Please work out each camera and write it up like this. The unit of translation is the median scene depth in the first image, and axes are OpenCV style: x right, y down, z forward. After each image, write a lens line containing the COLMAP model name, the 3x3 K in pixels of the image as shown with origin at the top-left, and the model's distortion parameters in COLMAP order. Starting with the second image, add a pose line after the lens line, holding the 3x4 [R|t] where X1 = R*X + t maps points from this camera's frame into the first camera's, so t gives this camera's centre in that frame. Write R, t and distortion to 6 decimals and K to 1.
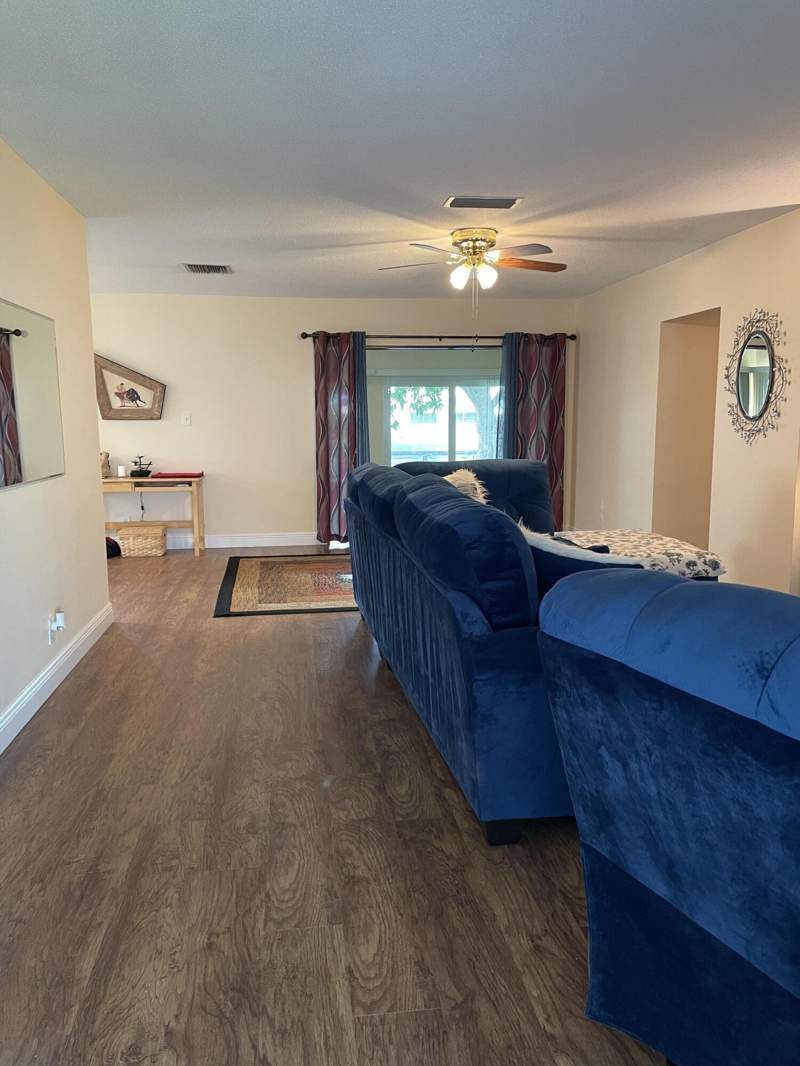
lens RADIAL K [[791.9, 0, 398.6], [0, 791.9, 534.4], [0, 0, 1]] dist [0.092075, -0.120454]
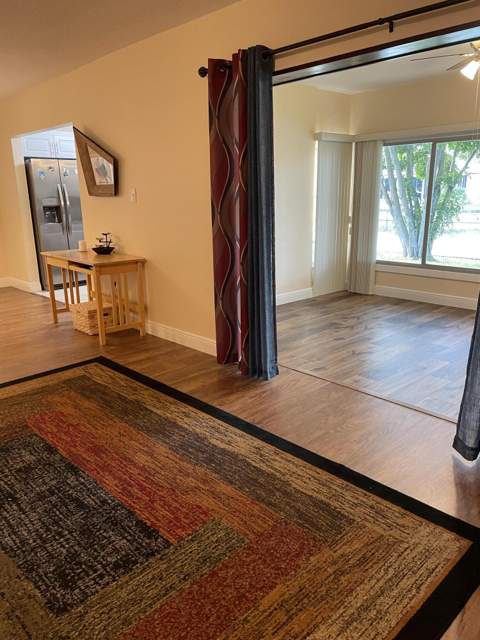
lens RADIAL K [[475.5, 0, 239.2], [0, 475.5, 320.9], [0, 0, 1]] dist [0.092075, -0.120454]
pose [[0.598833, 0.208941, -0.773138, 0.269579], [-0.097542, 0.977209, 0.188540, -0.119752], [0.794912, -0.037491, 0.605566, 0.757913]]
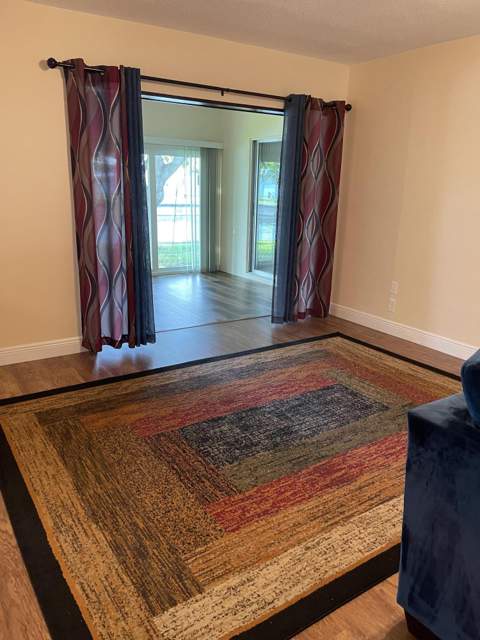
lens RADIAL K [[475.5, 0, 239.2], [0, 475.5, 320.9], [0, 0, 1]] dist [0.092075, -0.120454]
pose [[0.901245, -0.090408, 0.423773, -0.167713], [0.028067, 0.988118, 0.151114, -0.089689], [-0.432400, -0.124297, 0.893074, 0.530316]]
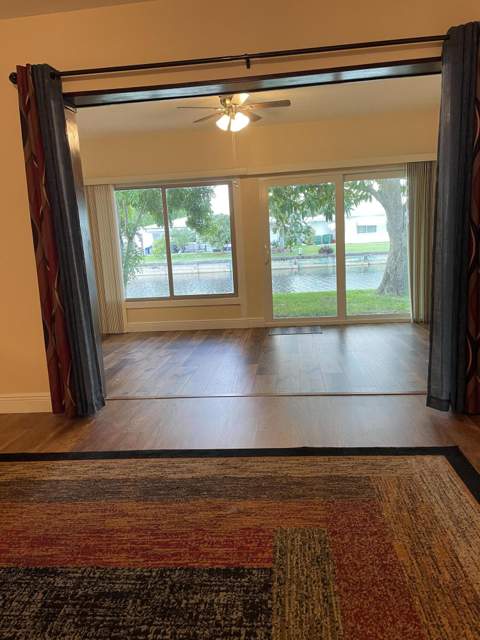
lens RADIAL K [[479.3, 0, 238.4], [0, 479.3, 309.8], [0, 0, 1]] dist [0.092181, -0.122288]
pose [[0.974889, -0.013340, -0.222292, 0.124244], [0.016959, 0.999753, 0.014377, -0.076841], [0.222045, -0.017786, 0.974874, 0.671043]]
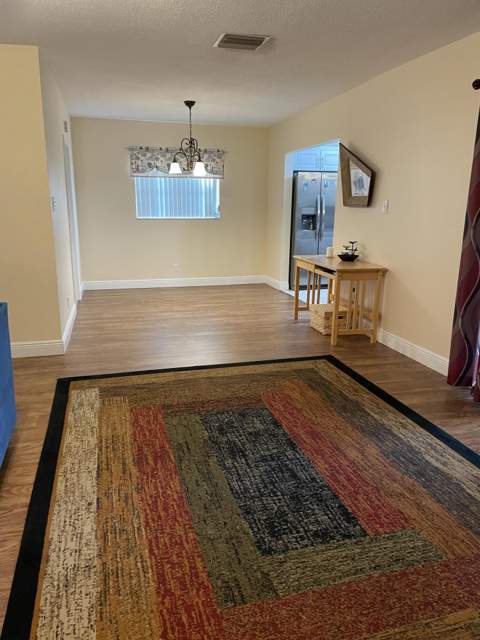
lens RADIAL K [[475.5, 0, 239.2], [0, 475.5, 320.9], [0, 0, 1]] dist [0.092075, -0.120454]
pose [[0.137219, 0.250043, -0.958462, 0.293912], [-0.144147, 0.962355, 0.230422, -0.120728], [0.979996, 0.106541, 0.168097, 0.750587]]
